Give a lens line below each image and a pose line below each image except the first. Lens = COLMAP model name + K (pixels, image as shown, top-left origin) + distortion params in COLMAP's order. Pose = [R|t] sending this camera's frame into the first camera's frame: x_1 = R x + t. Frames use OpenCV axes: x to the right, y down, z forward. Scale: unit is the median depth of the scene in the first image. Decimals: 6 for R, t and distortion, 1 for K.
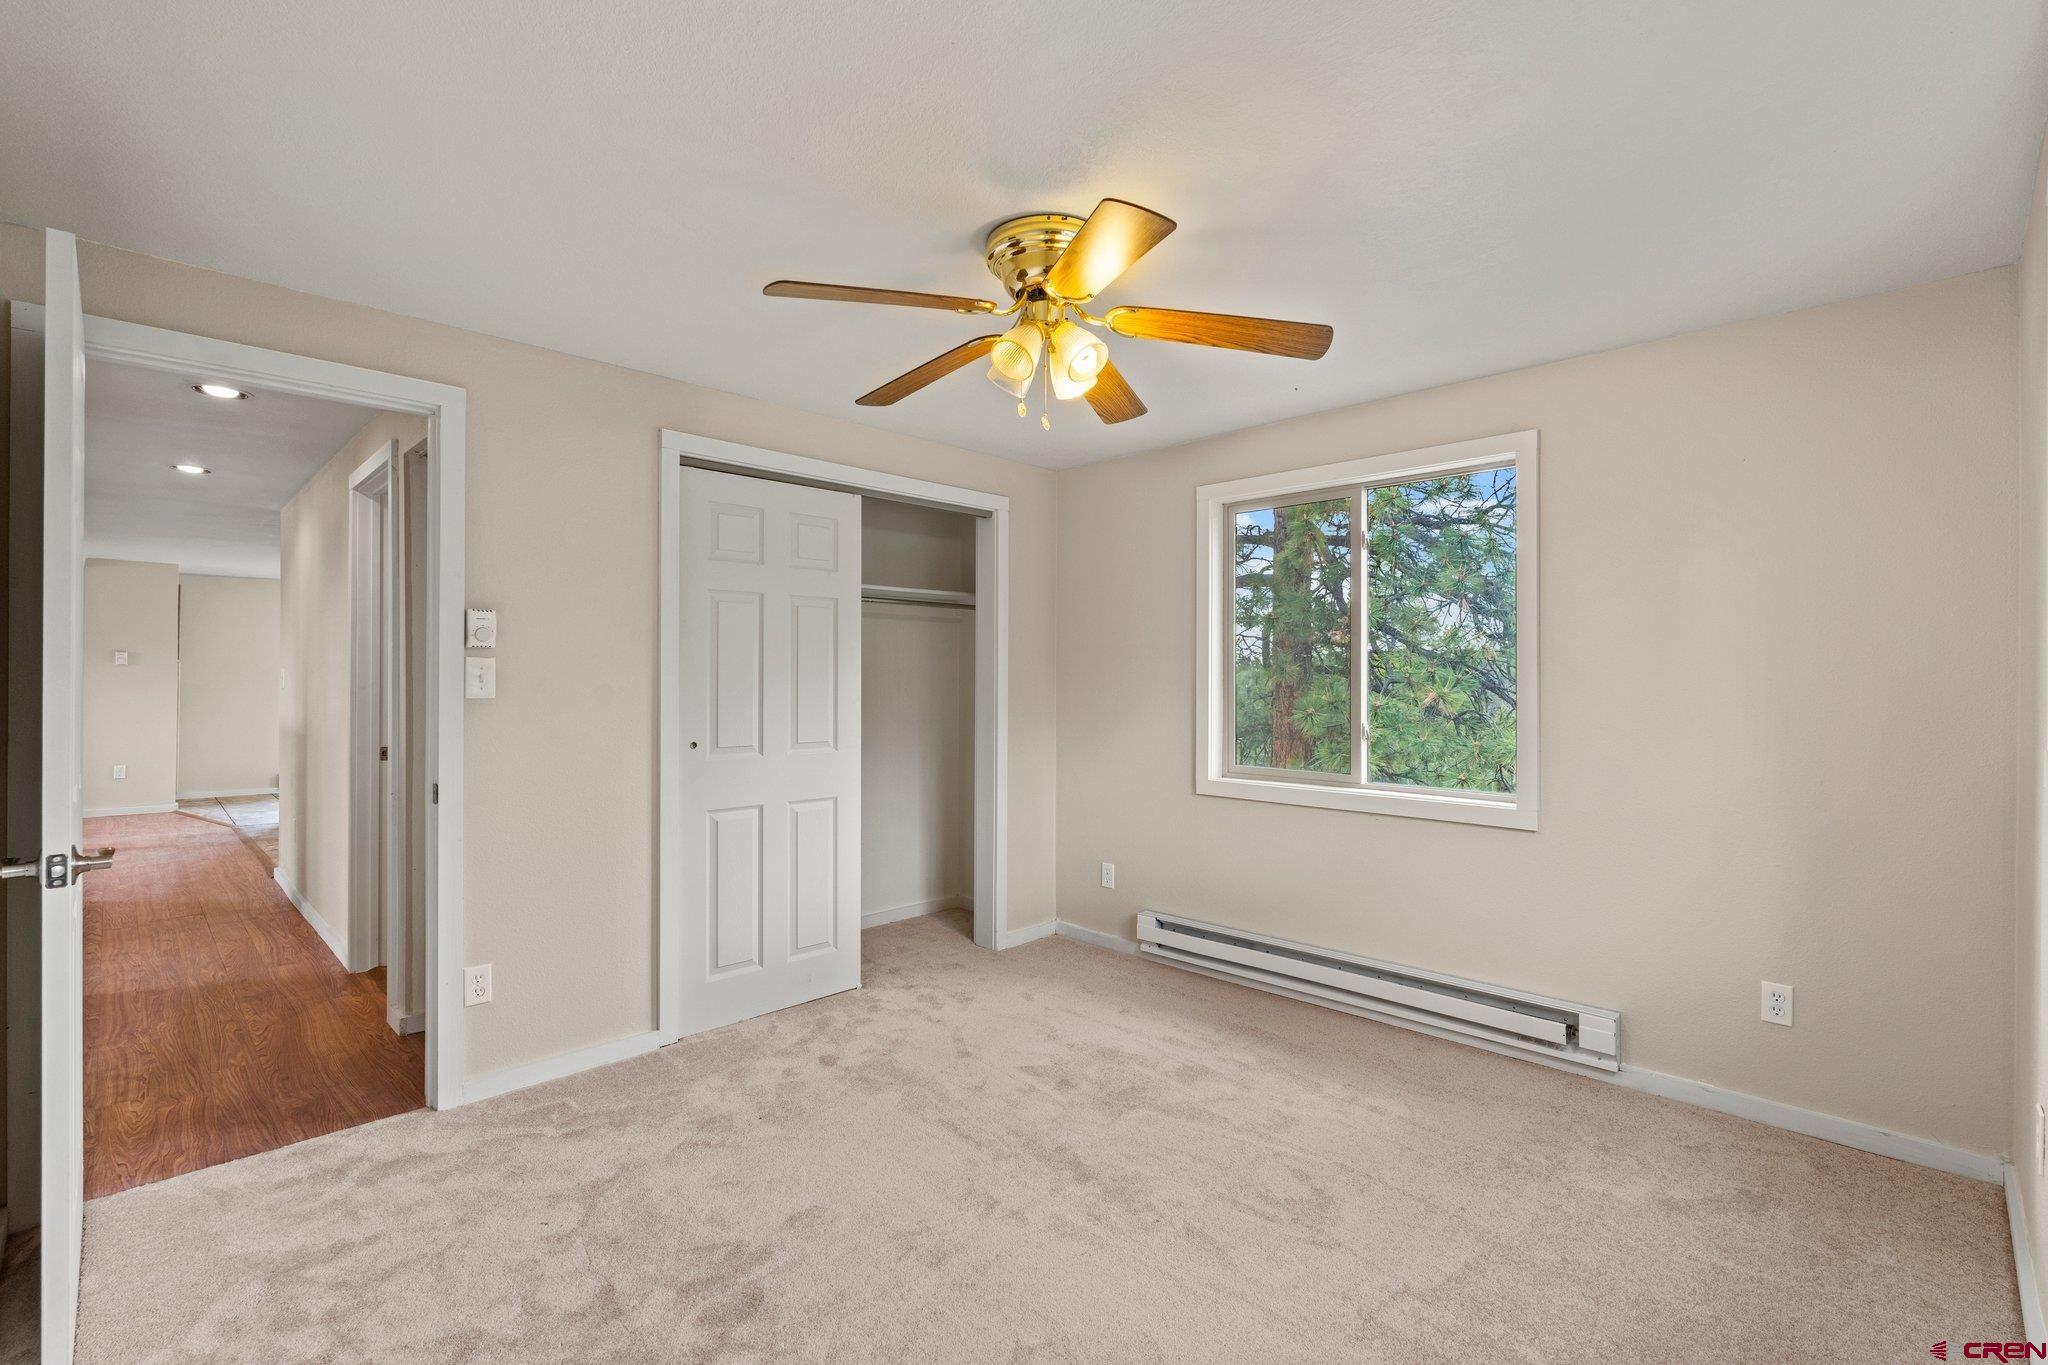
lens RADIAL K [[899.6, 0, 1022.3], [0, 899.6, 675.0], [0, 0, 1]] dist [-0.001886, -0.000402]
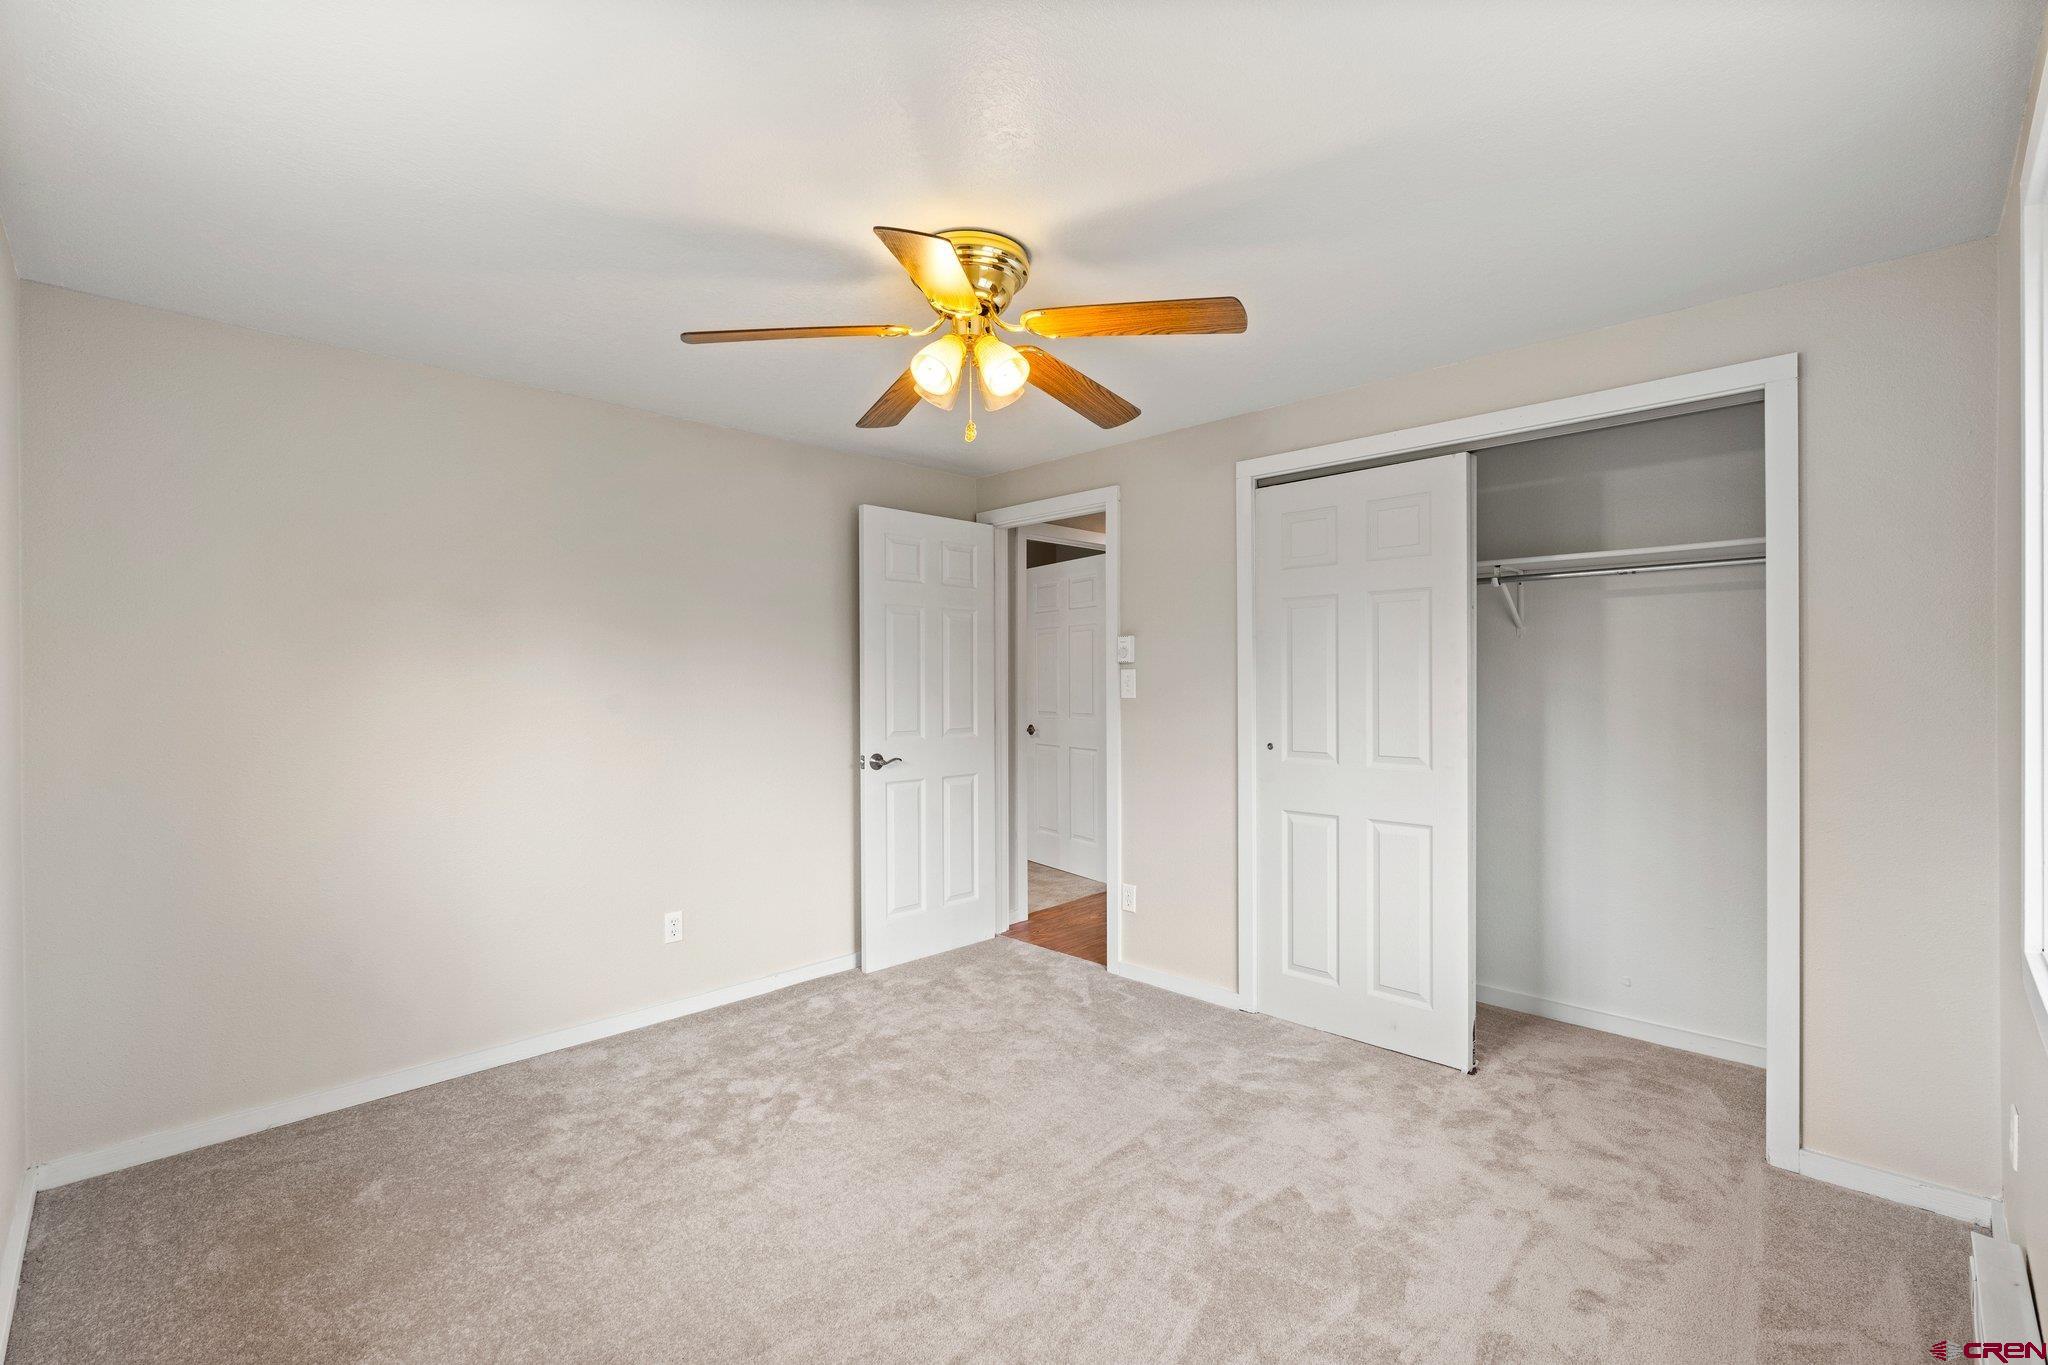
lens RADIAL K [[899.6, 0, 1022.3], [0, 899.6, 675.0], [0, 0, 1]] dist [-0.001886, -0.000402]
pose [[0.004096, -0.008127, -0.999959, 0.734293], [0.009516, 0.999922, -0.008087, -0.000595], [0.999946, -0.009482, 0.004173, 0.730608]]
